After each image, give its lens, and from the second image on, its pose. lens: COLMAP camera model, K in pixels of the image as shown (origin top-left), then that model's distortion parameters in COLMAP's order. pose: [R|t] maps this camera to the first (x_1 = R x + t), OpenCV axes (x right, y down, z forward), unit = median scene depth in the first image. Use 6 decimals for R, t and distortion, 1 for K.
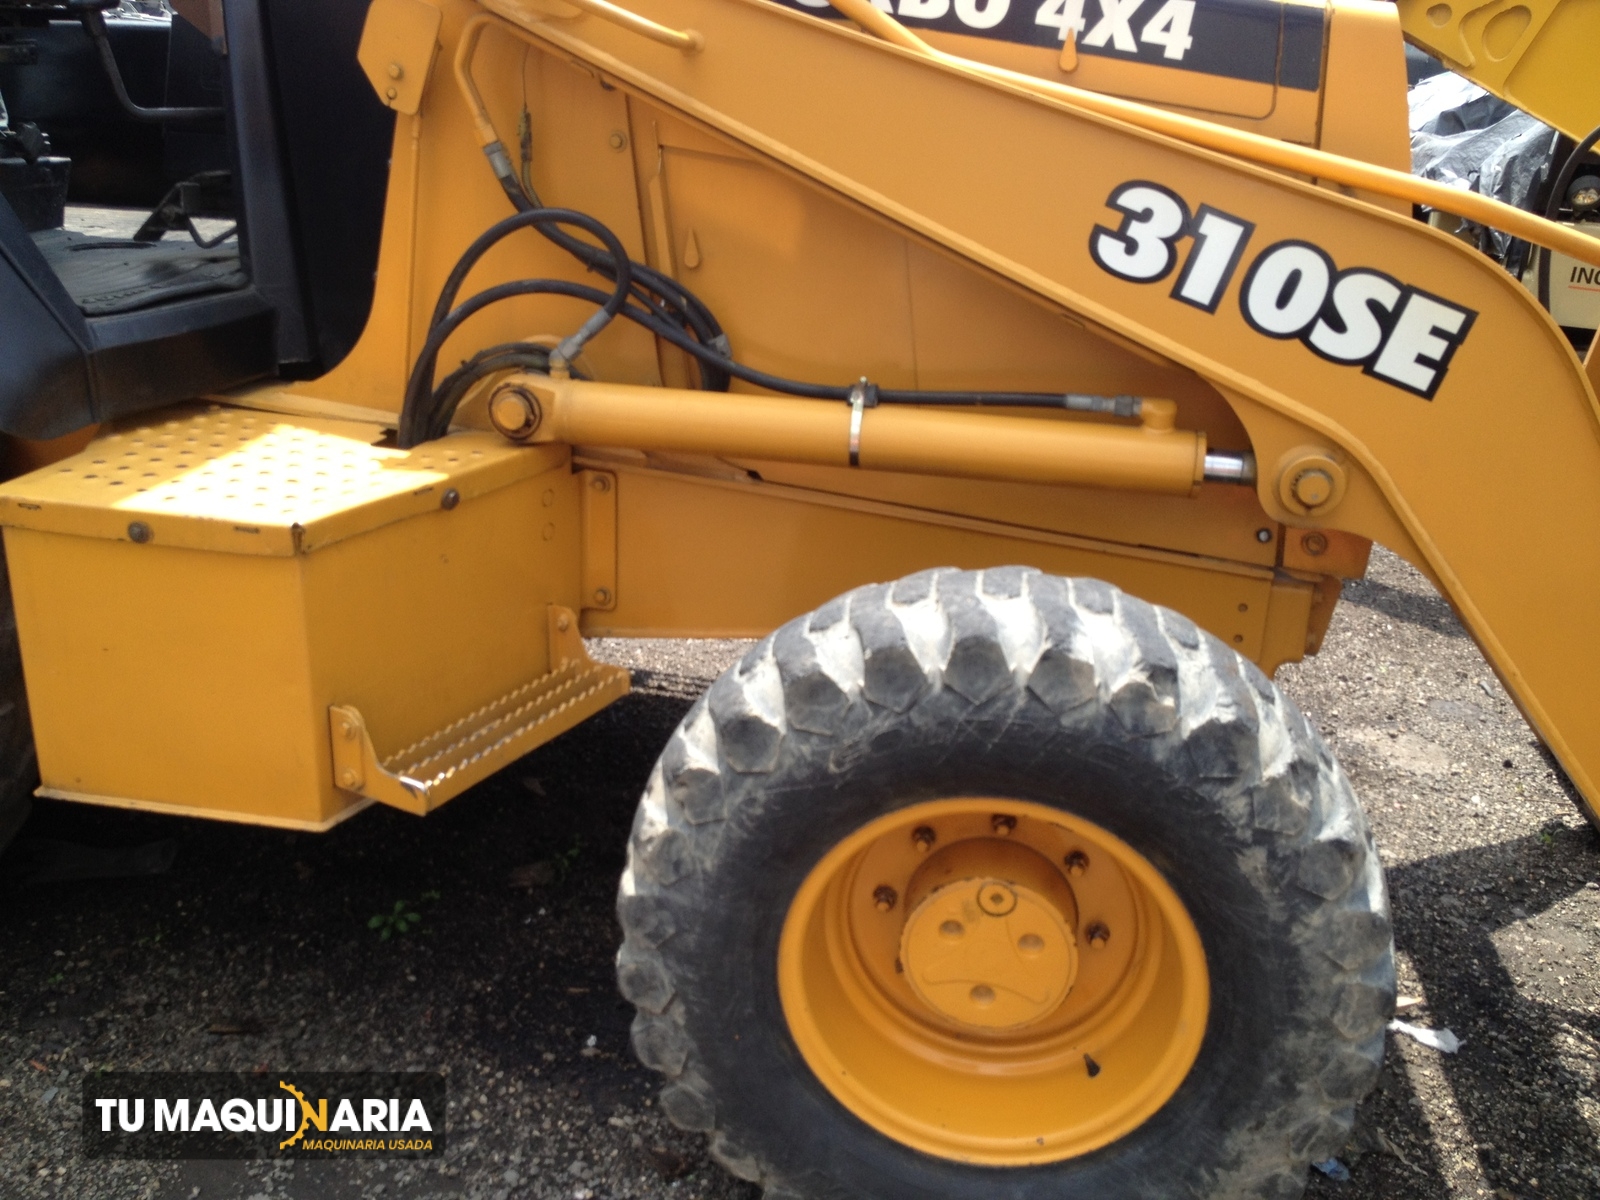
lens RADIAL K [[1445.1, 0, 880.8], [0, 1445.1, 599.6], [0, 0, 1]] dist [0.189342, -0.433436]
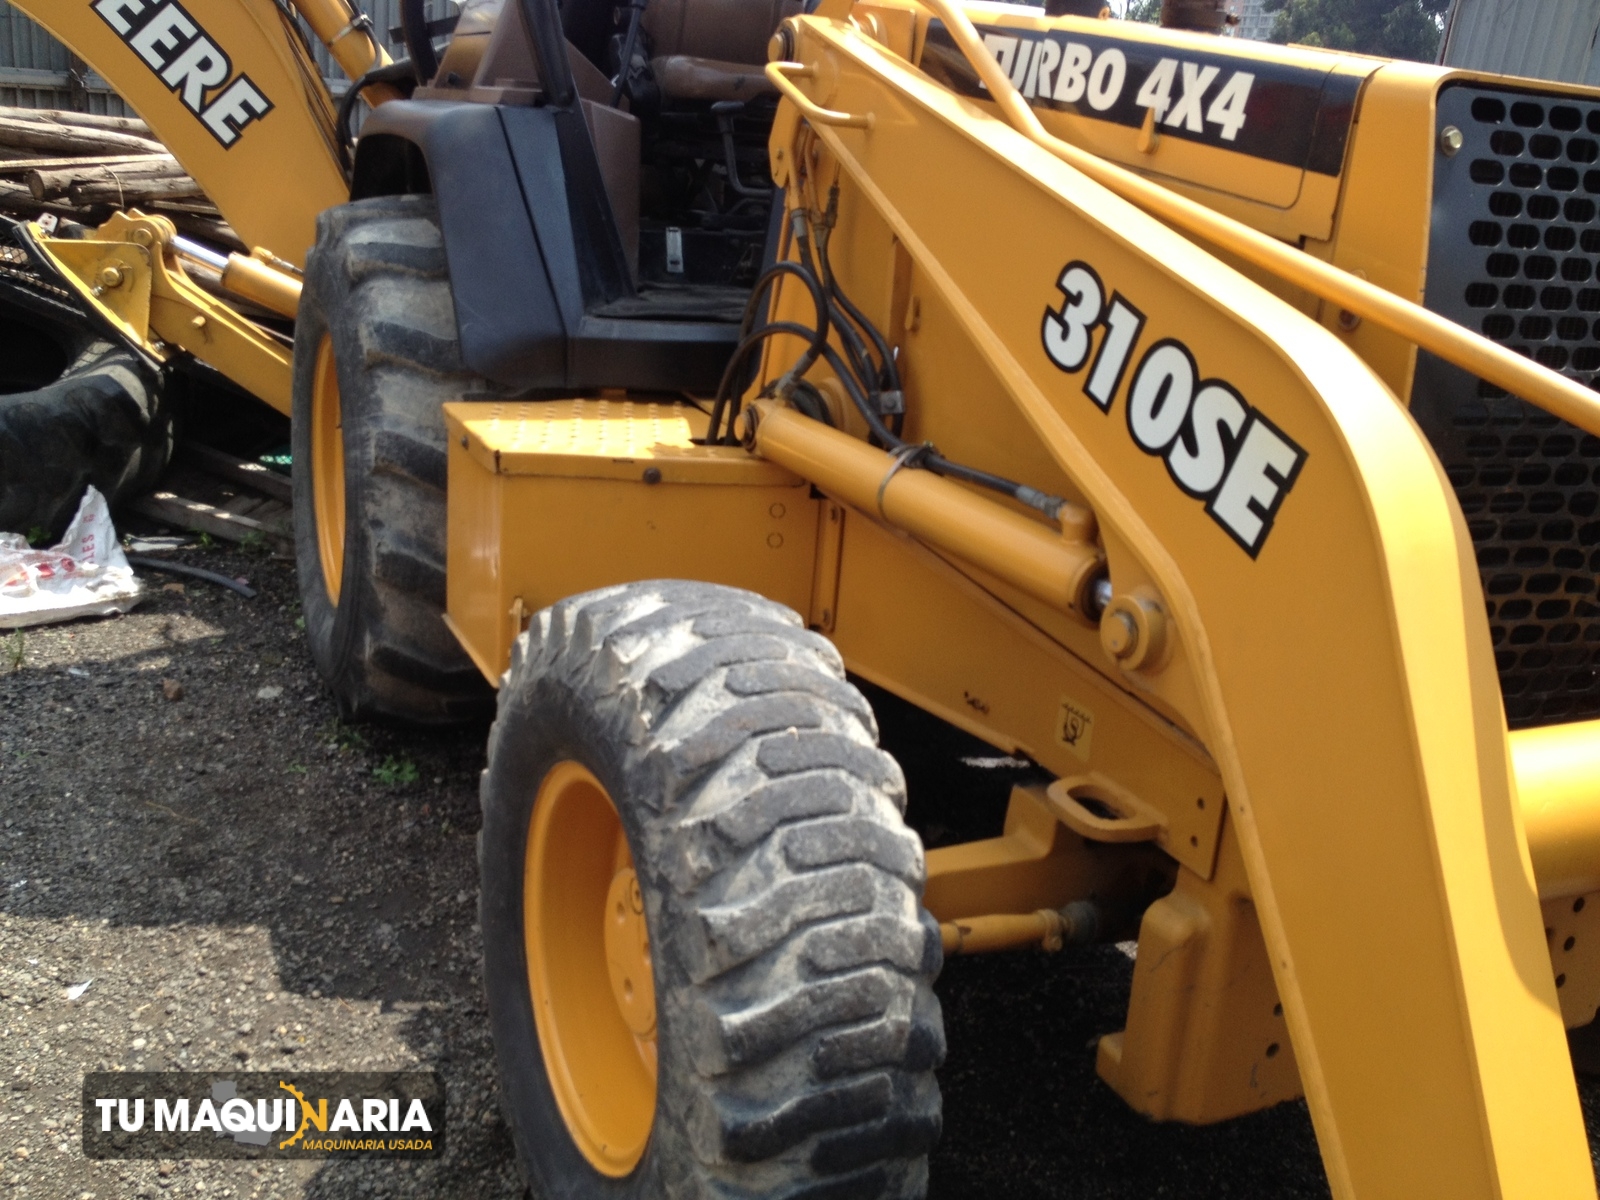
lens RADIAL K [[1475.6, 0, 800.0], [0, 1475.6, 600.0], [0, 0, 1]] dist [0.161077, -0.310663]
pose [[0.585189, 0.242088, -0.773917, 0.837608], [-0.336669, 0.940785, 0.039718, -0.066235], [0.737705, 0.237312, 0.632041, 0.336897]]
